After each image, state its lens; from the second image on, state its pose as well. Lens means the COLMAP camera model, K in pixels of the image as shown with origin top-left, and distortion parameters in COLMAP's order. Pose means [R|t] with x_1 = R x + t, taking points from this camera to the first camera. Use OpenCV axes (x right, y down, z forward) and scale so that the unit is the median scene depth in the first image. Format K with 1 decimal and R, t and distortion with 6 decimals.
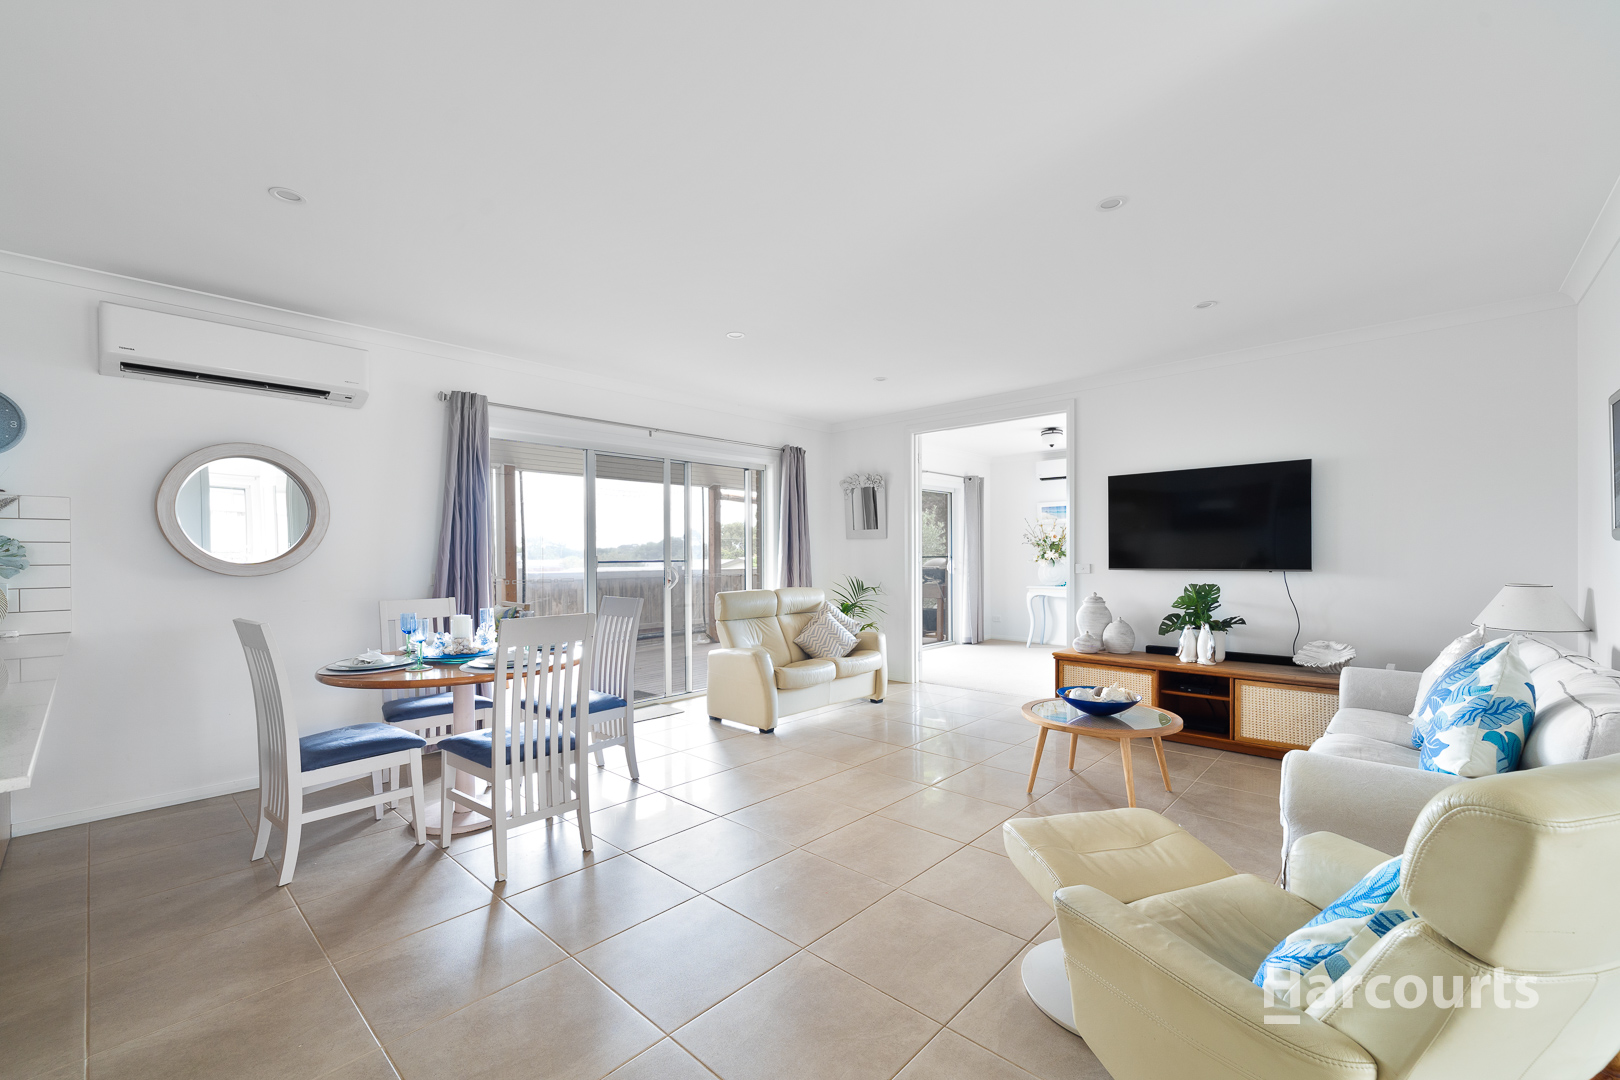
lens RADIAL K [[661.7, 0, 810.0], [0, 661.7, 540.0], [0, 0, 1]] dist [0.002082, 0.000255]
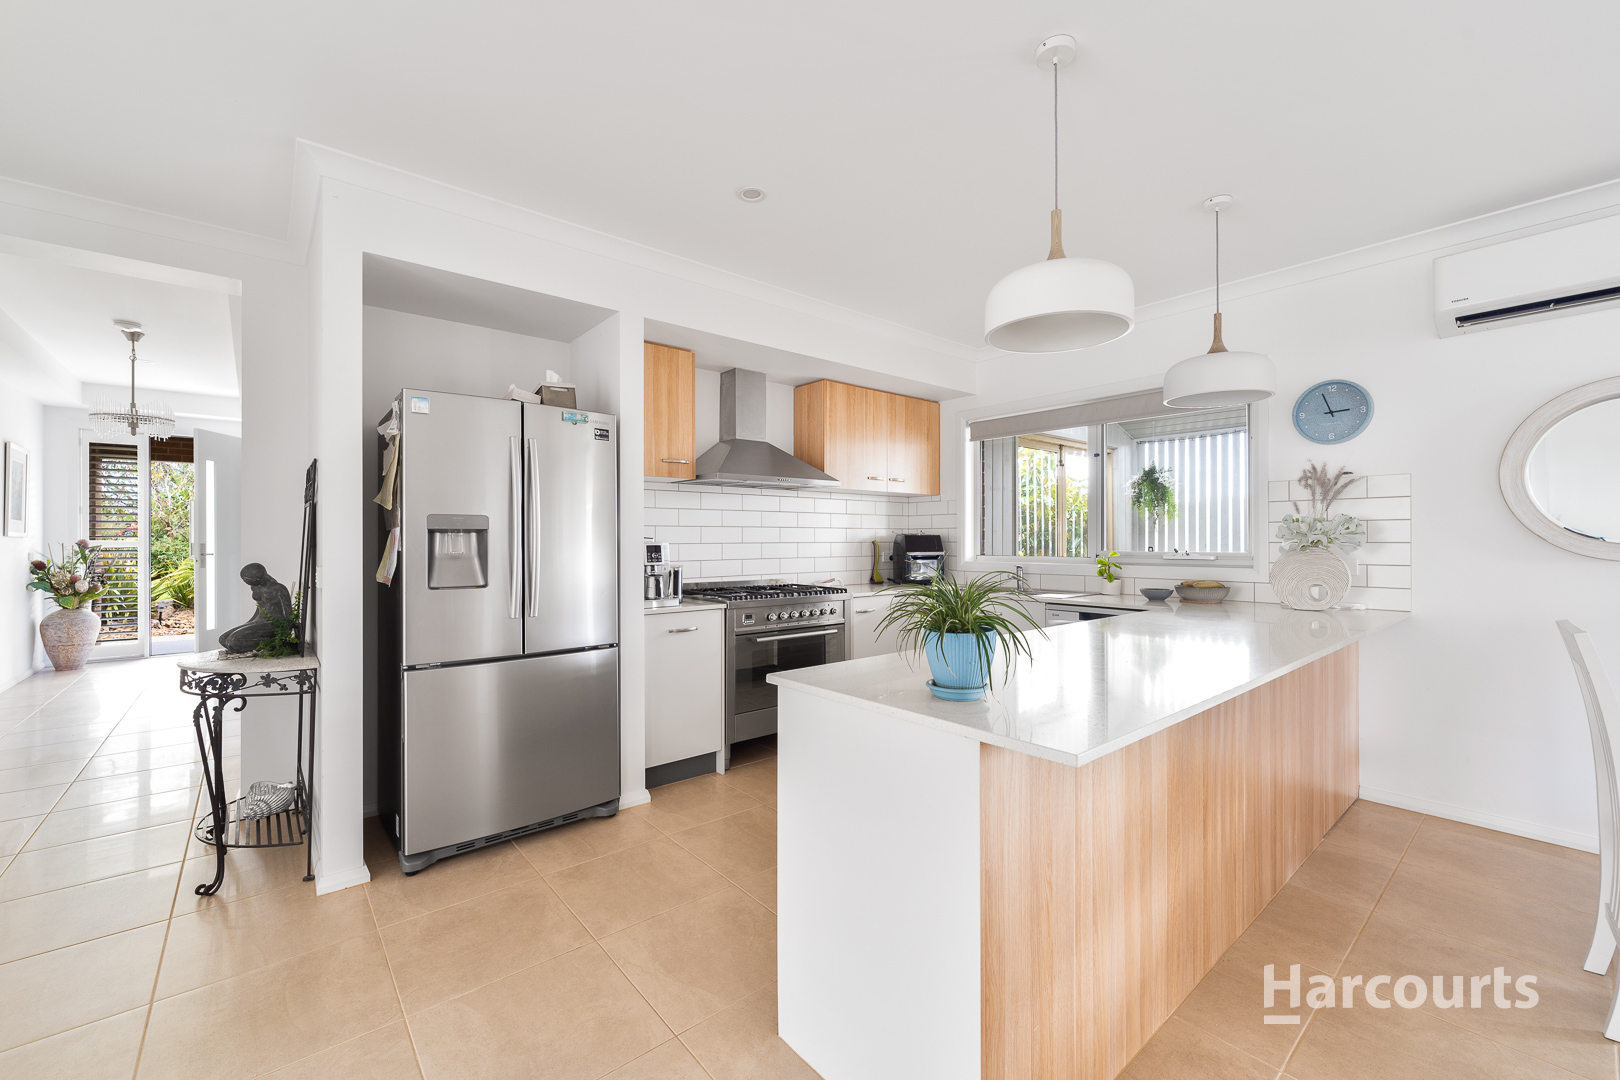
lens RADIAL K [[652.0, 0, 810.0], [0, 652.0, 540.0], [0, 0, 1]] dist [-0.000855, -0.000328]
pose [[-0.122854, 0.007217, -0.992398, -0.051933], [0.024536, 0.999690, 0.004233, 0.007351], [0.992121, -0.023829, -0.122993, 0.226591]]
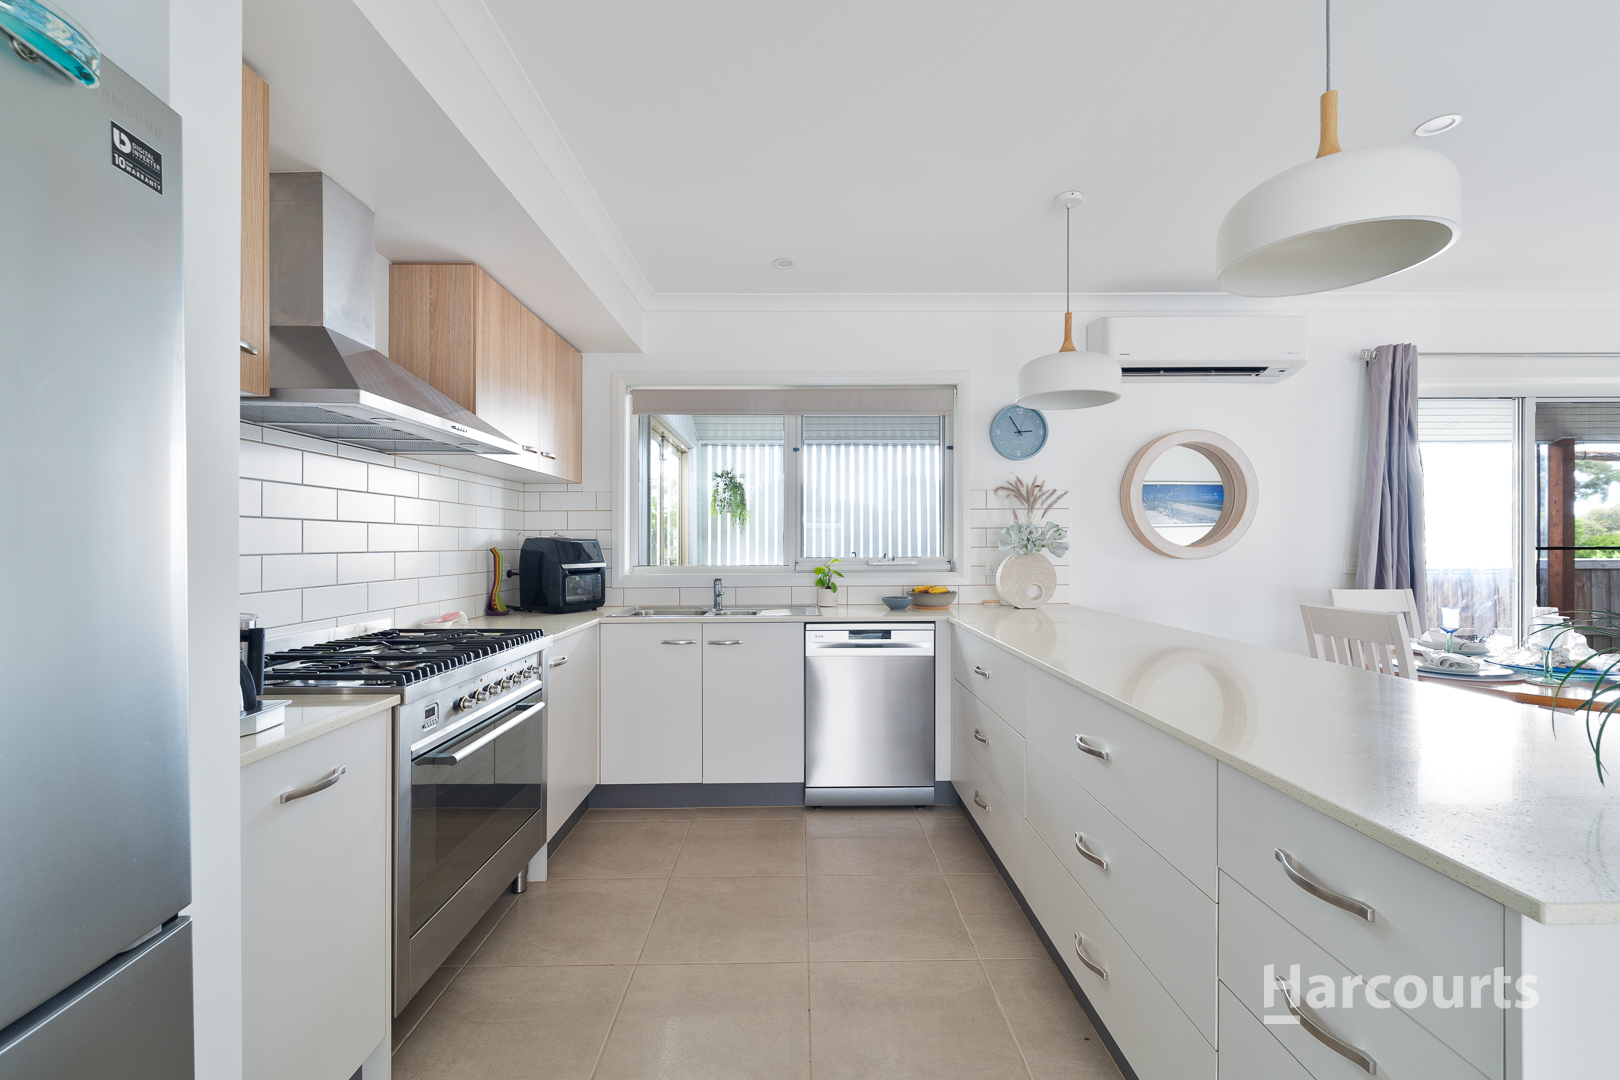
lens RADIAL K [[661.7, 0, 810.0], [0, 661.7, 540.0], [0, 0, 1]] dist [0.002082, 0.000255]
pose [[0.688127, -0.000815, -0.725590, -0.552447], [0.015520, 0.999787, 0.013595, 0.001691], [0.725424, -0.020617, 0.687993, -0.153341]]
